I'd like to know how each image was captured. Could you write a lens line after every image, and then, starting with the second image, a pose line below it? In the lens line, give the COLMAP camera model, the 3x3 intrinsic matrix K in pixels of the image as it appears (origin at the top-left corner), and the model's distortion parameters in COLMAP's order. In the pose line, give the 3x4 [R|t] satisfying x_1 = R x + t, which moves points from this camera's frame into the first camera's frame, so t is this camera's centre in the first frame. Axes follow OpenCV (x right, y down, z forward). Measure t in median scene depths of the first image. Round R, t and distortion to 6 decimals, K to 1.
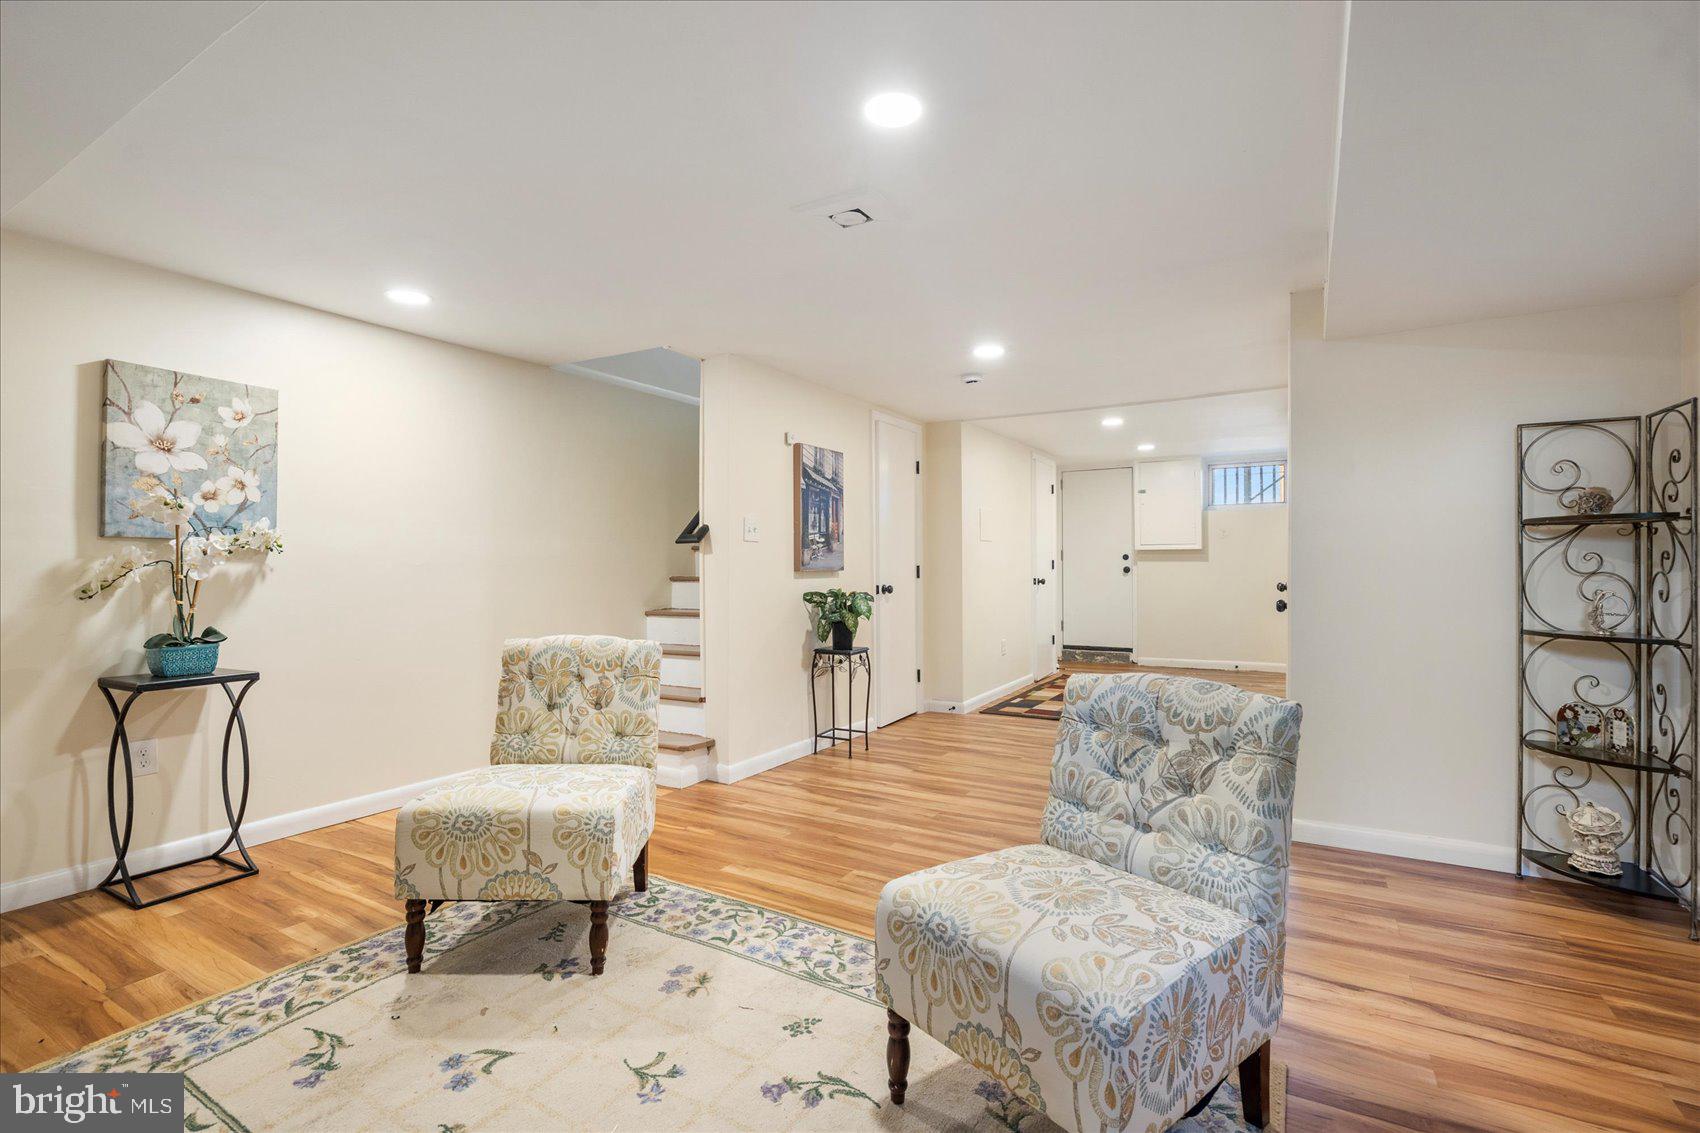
lens RADIAL K [[779.6, 0, 854.0], [0, 779.6, 563.6], [0, 0, 1]] dist [-0.011525, 0.009597]
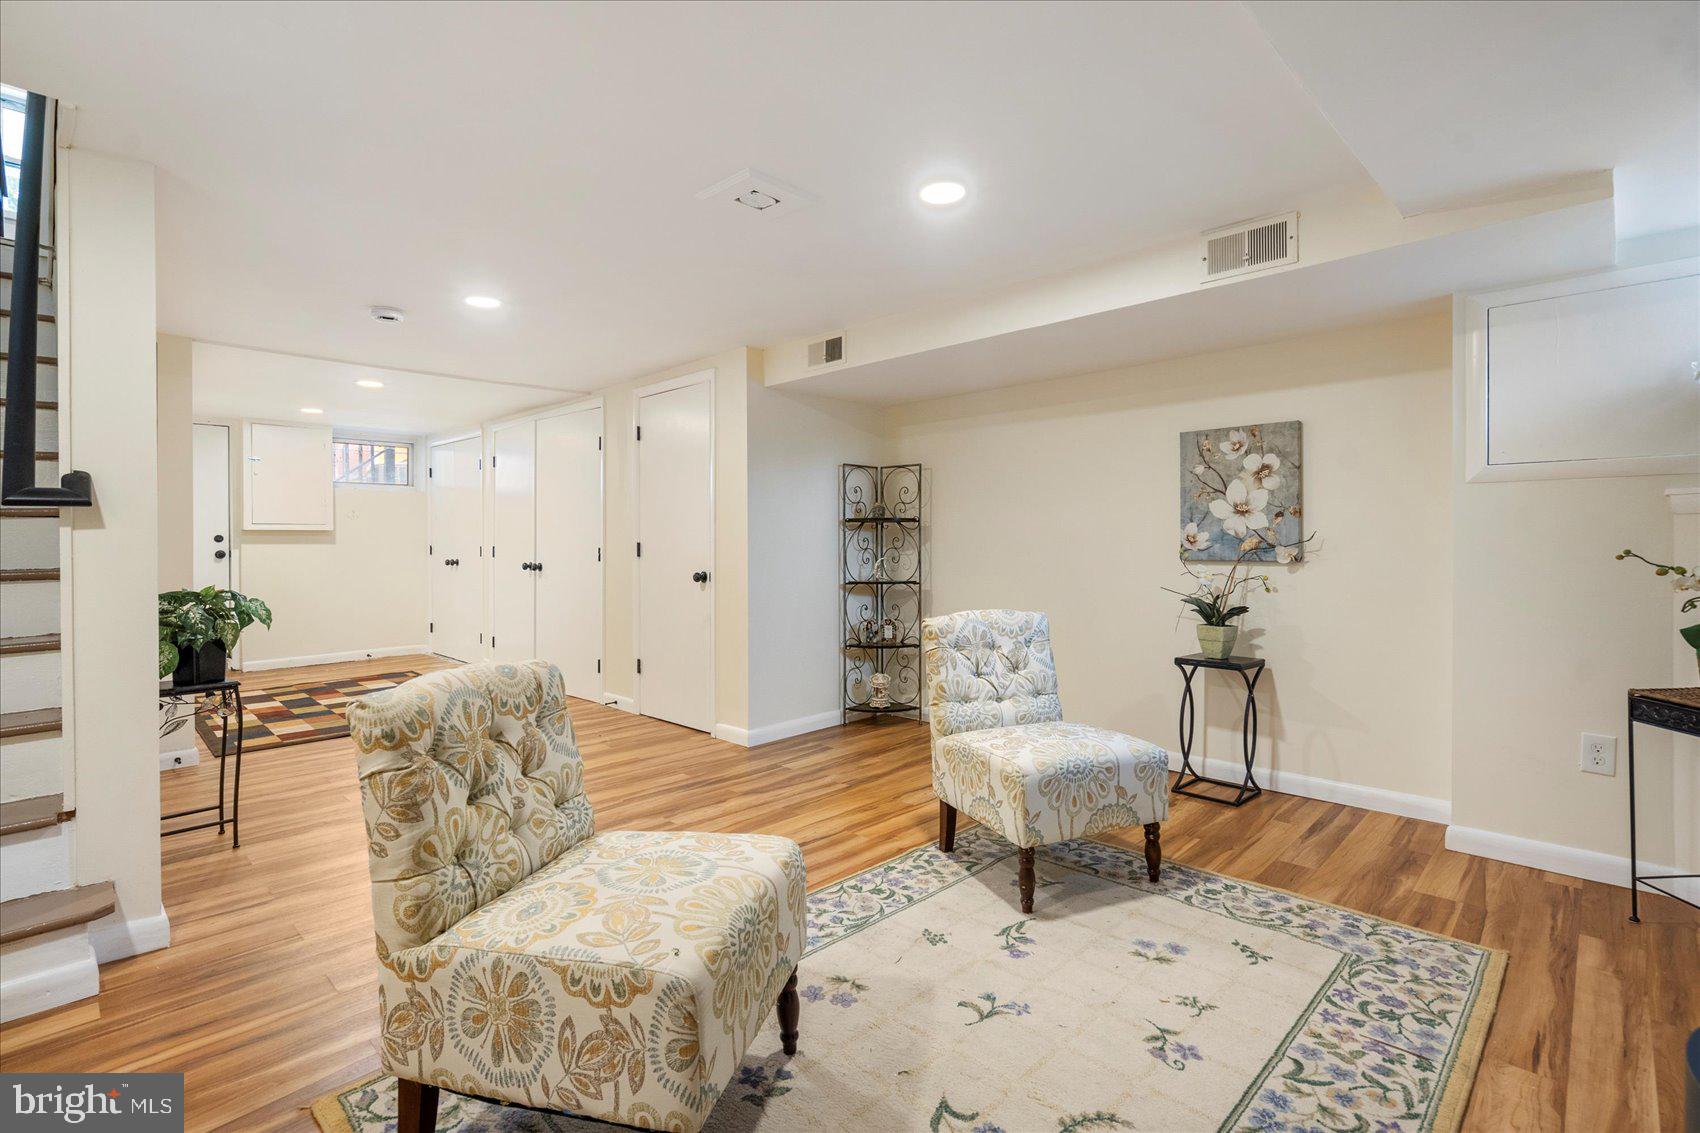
lens RADIAL K [[790.0, 0, 855.8], [0, 790.0, 541.4], [0, 0, 1]] dist [-0.014604, 0.010858]
pose [[0.227692, 0.002043, 0.973731, -0.990726], [0.004892, 0.999983, -0.003243, 0.000535], [-0.973721, 0.005502, 0.227678, 0.663880]]
